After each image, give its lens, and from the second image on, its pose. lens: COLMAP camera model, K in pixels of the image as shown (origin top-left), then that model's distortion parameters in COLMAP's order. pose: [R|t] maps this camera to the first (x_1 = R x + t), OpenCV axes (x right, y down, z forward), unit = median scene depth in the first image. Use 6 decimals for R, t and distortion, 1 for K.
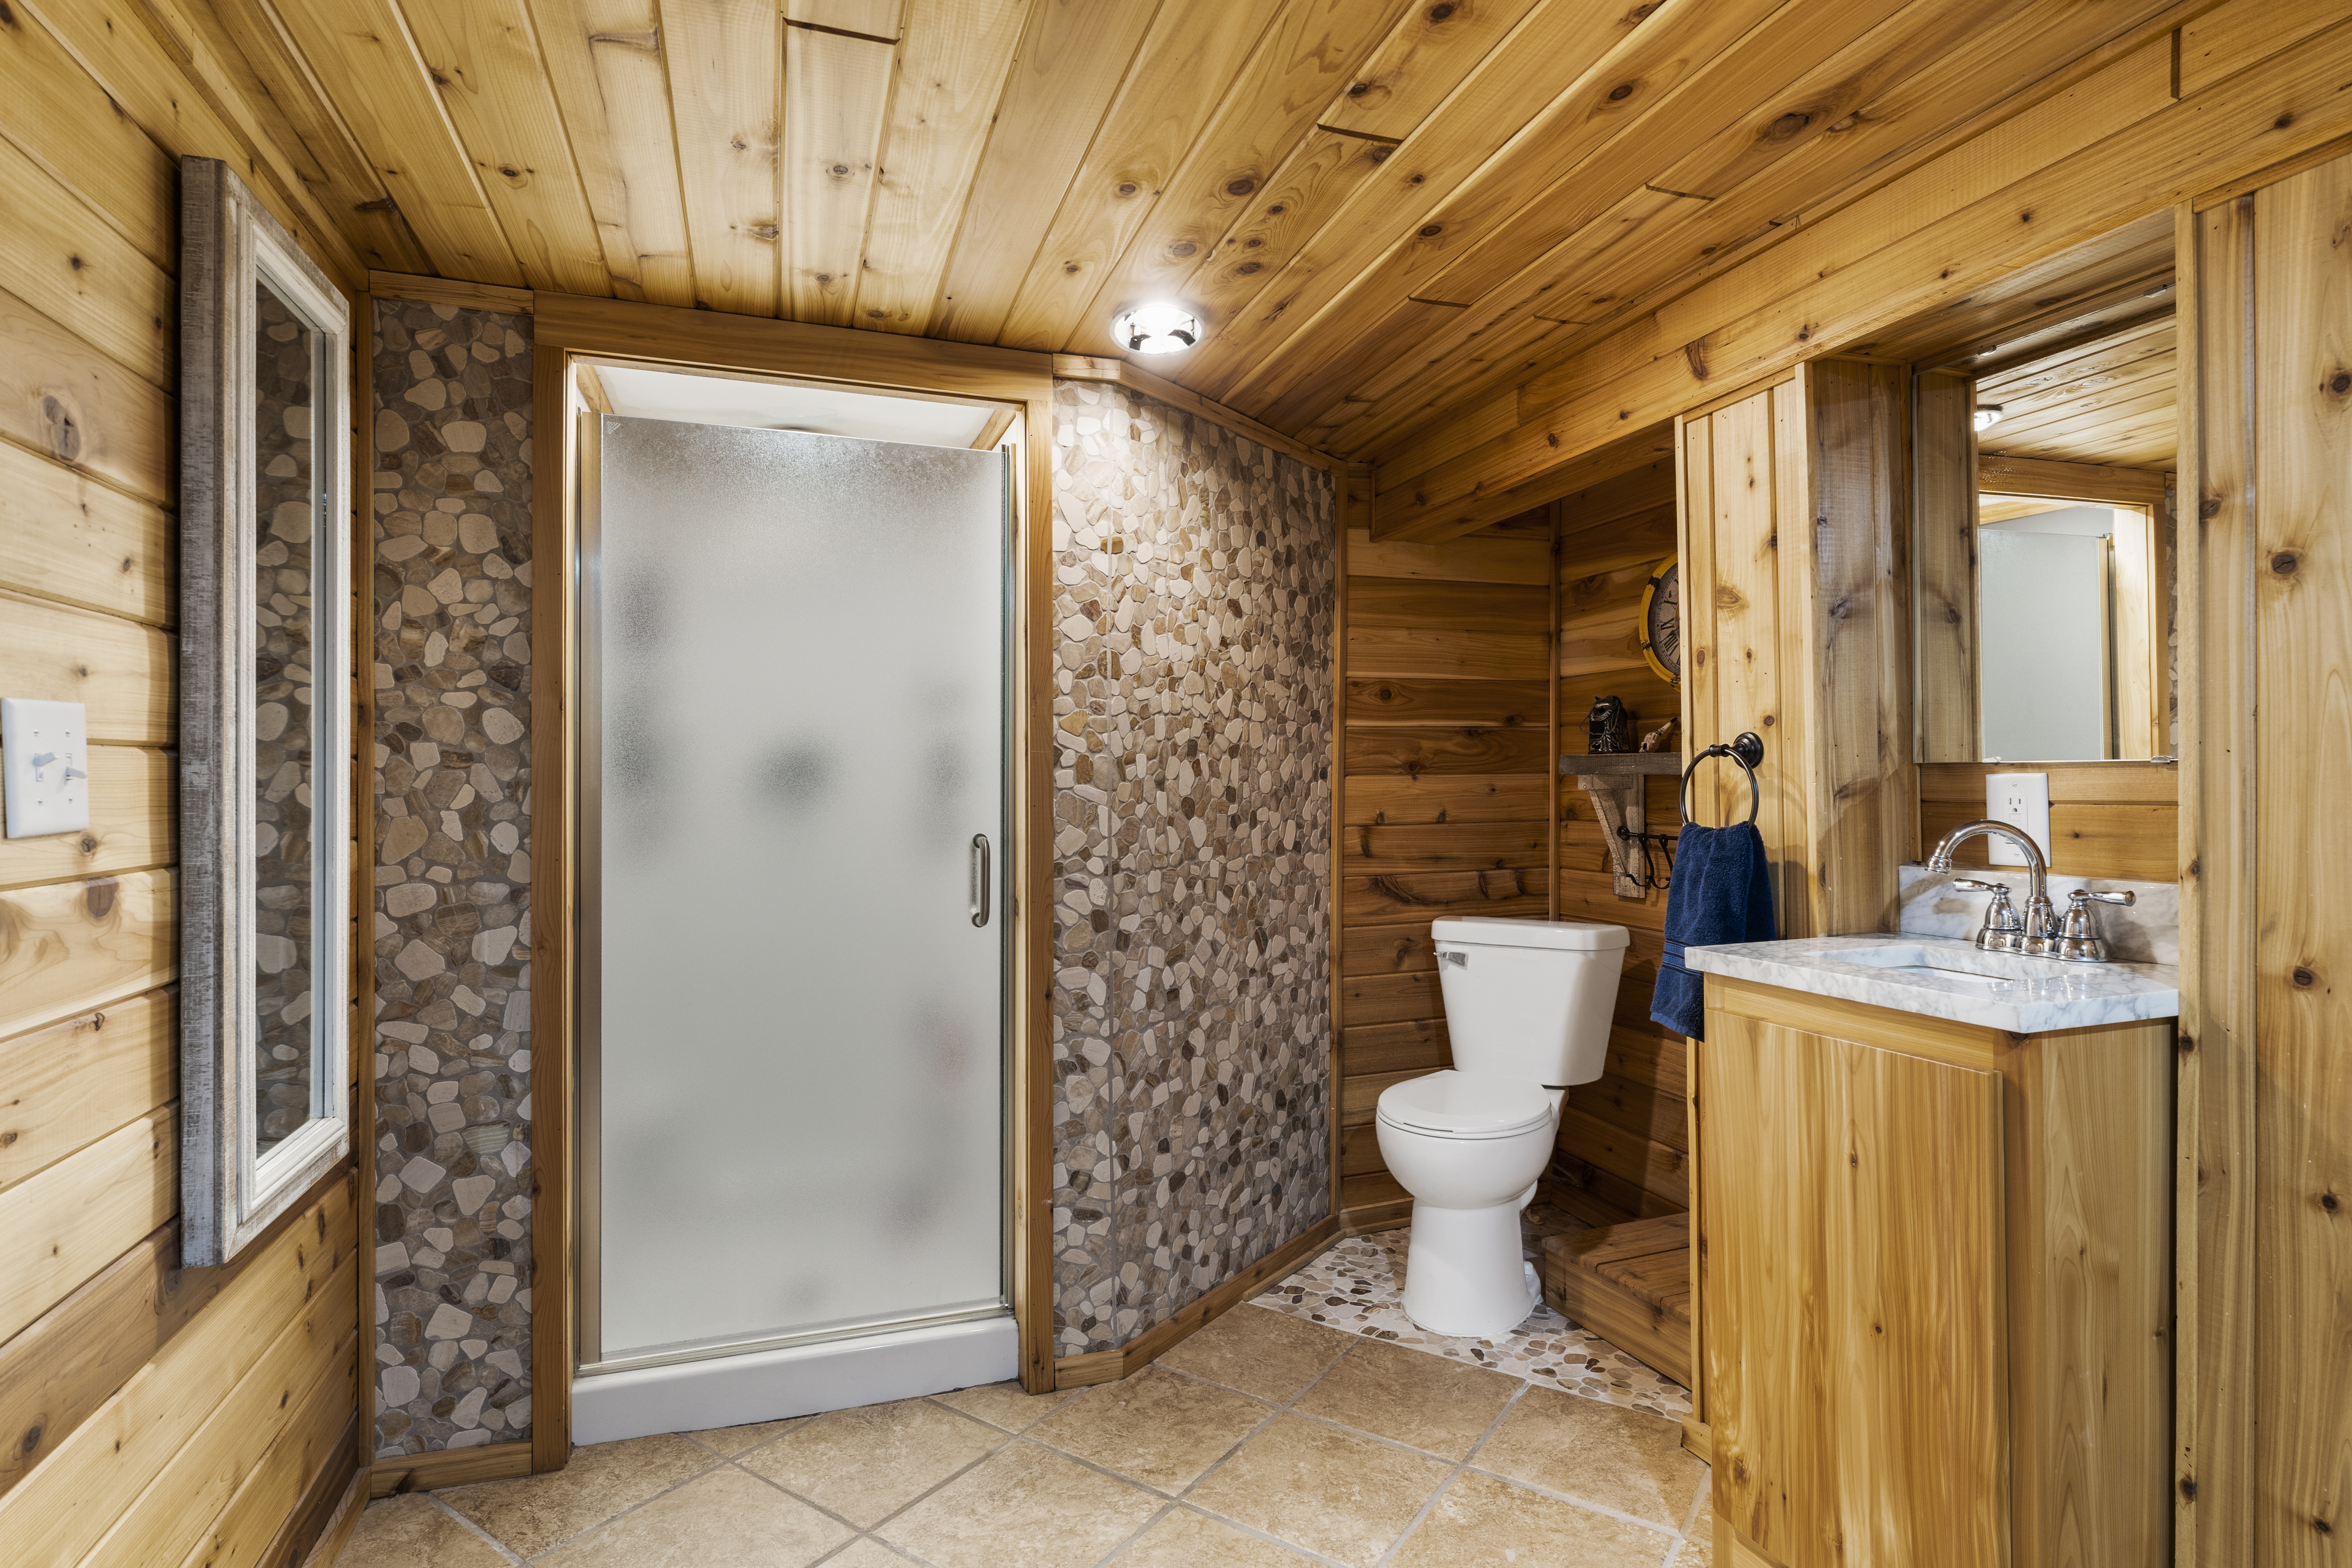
lens RADIAL K [[1165.2, 0, 1175.6], [0, 1165.2, 779.3], [0, 0, 1]] dist [-0.002623, -0.000373]
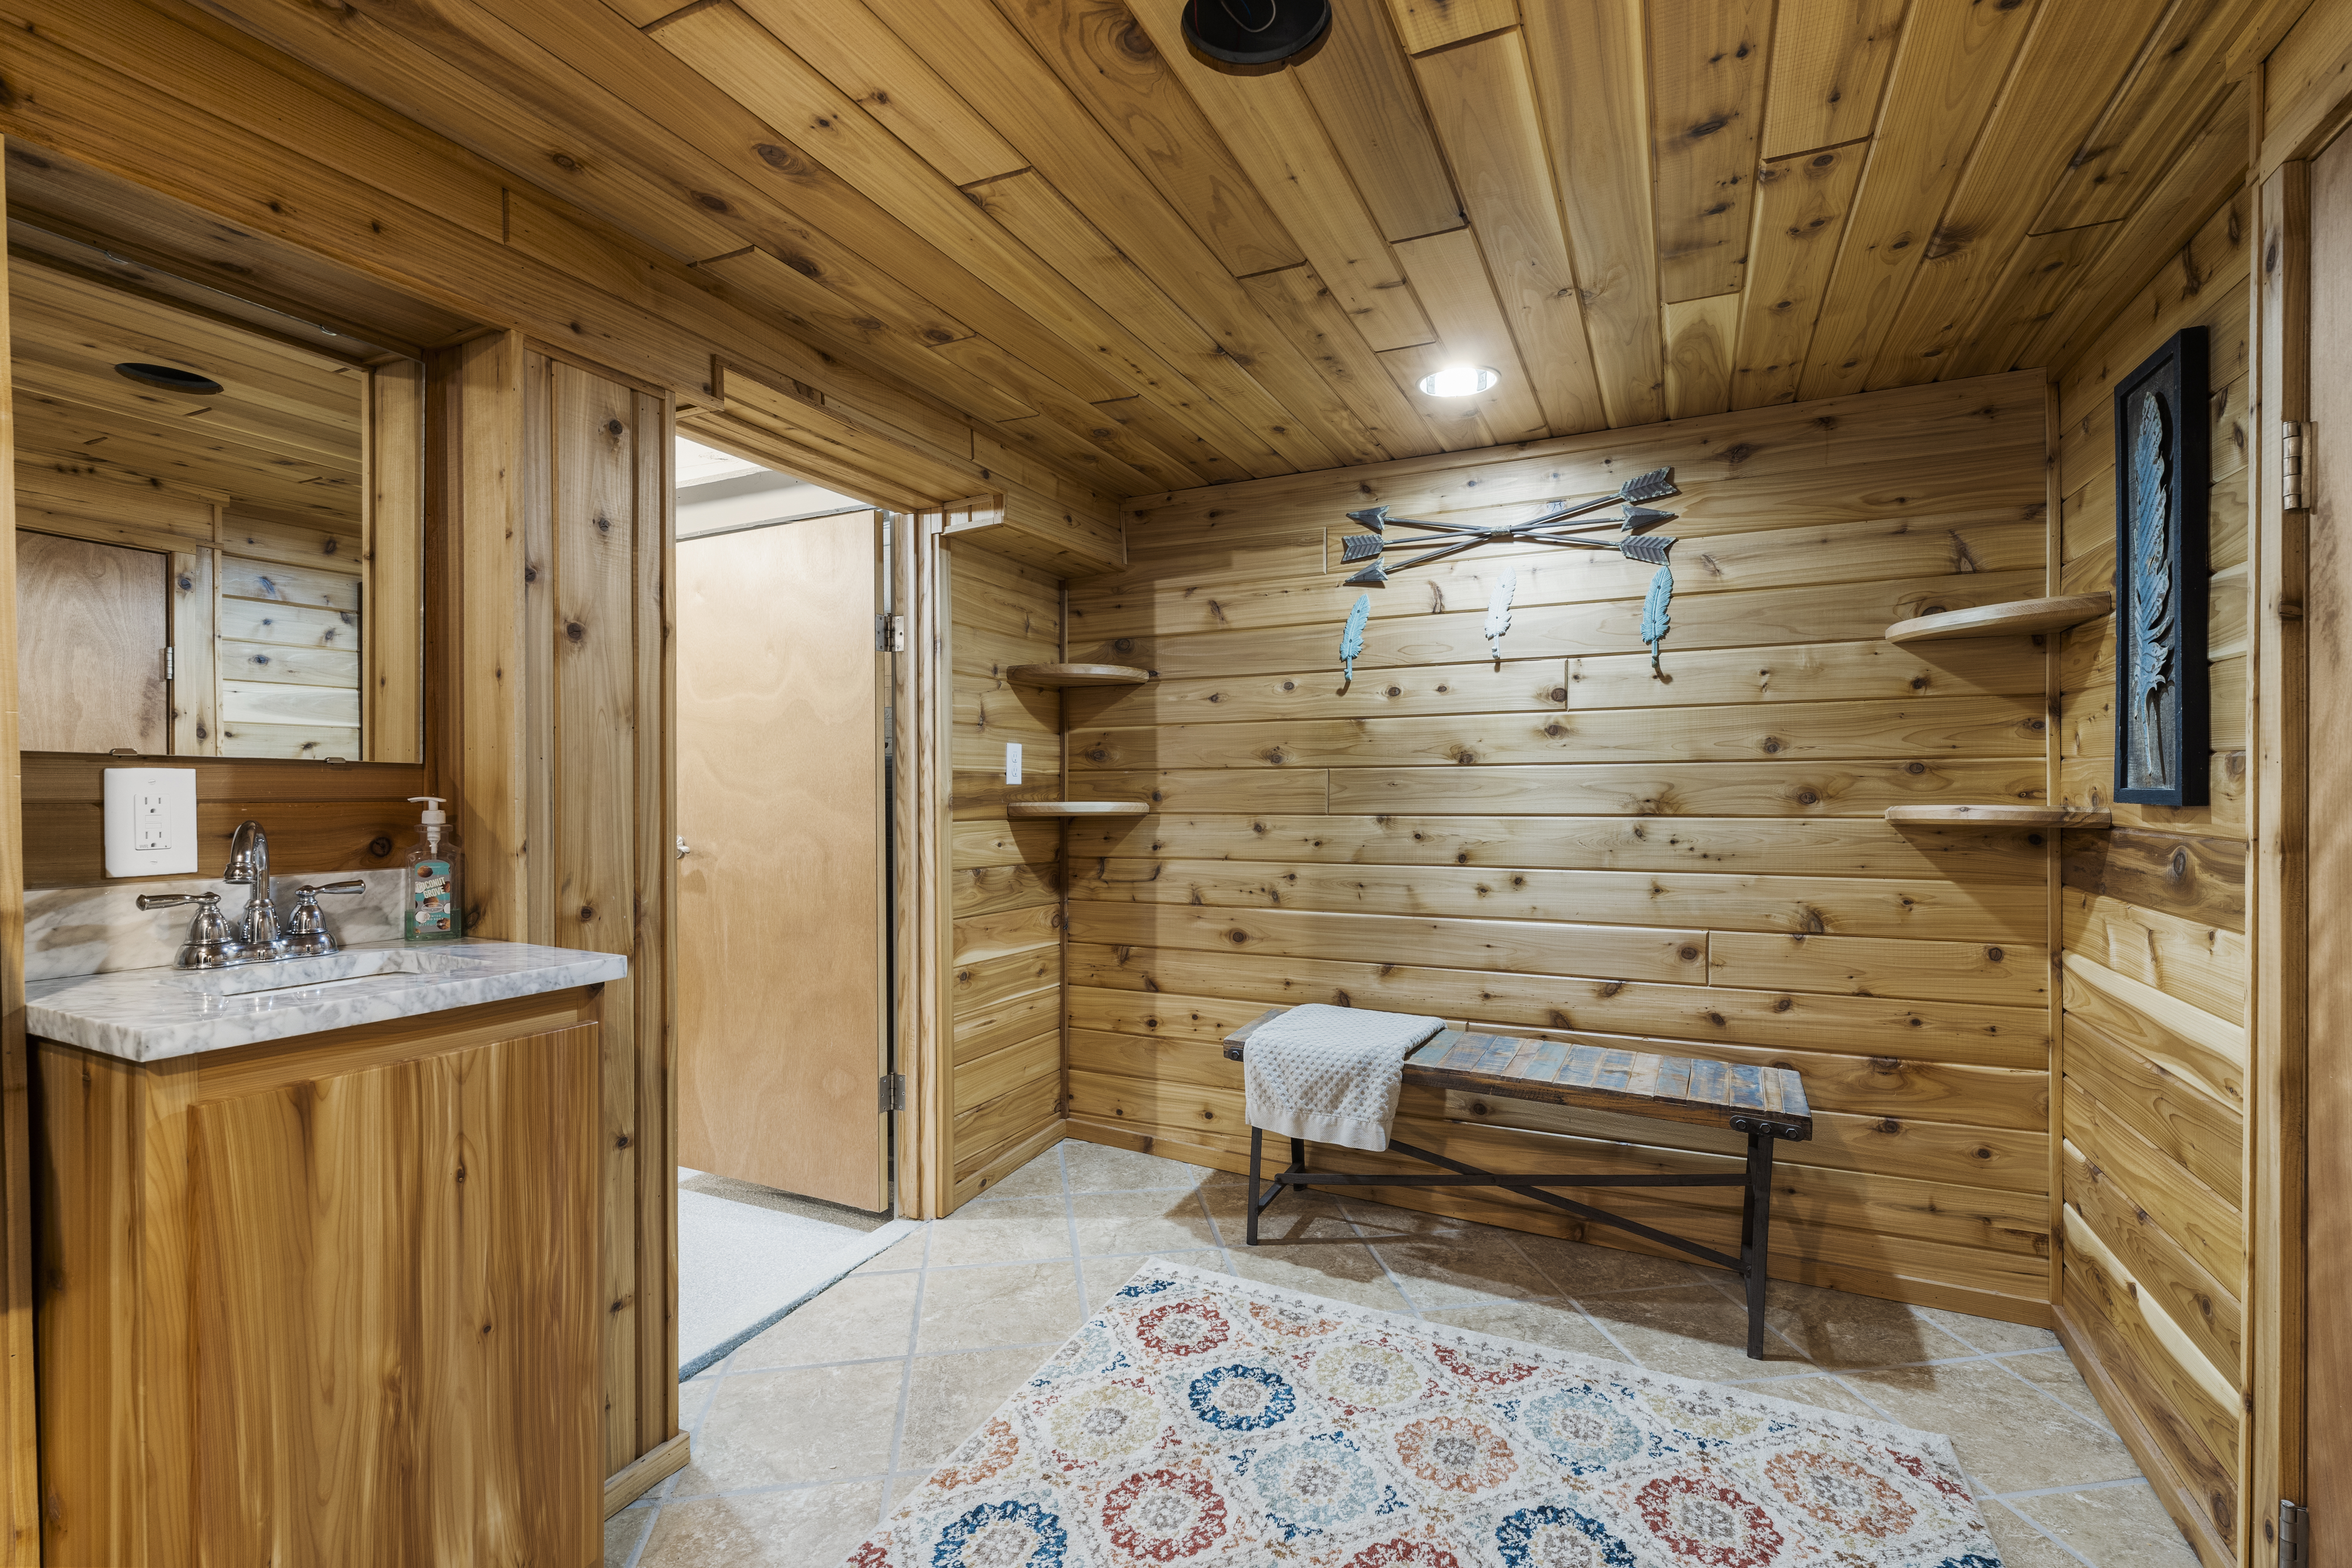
lens RADIAL K [[1069.1, 0, 1173.4], [0, 1069.1, 797.4], [0, 0, 1]] dist [0.000568, -0.000015]
pose [[-0.703898, 0.002087, 0.710298, -0.446905], [-0.000183, 0.999995, -0.003118, 0.022200], [-0.710301, -0.002325, -0.703894, 1.202098]]
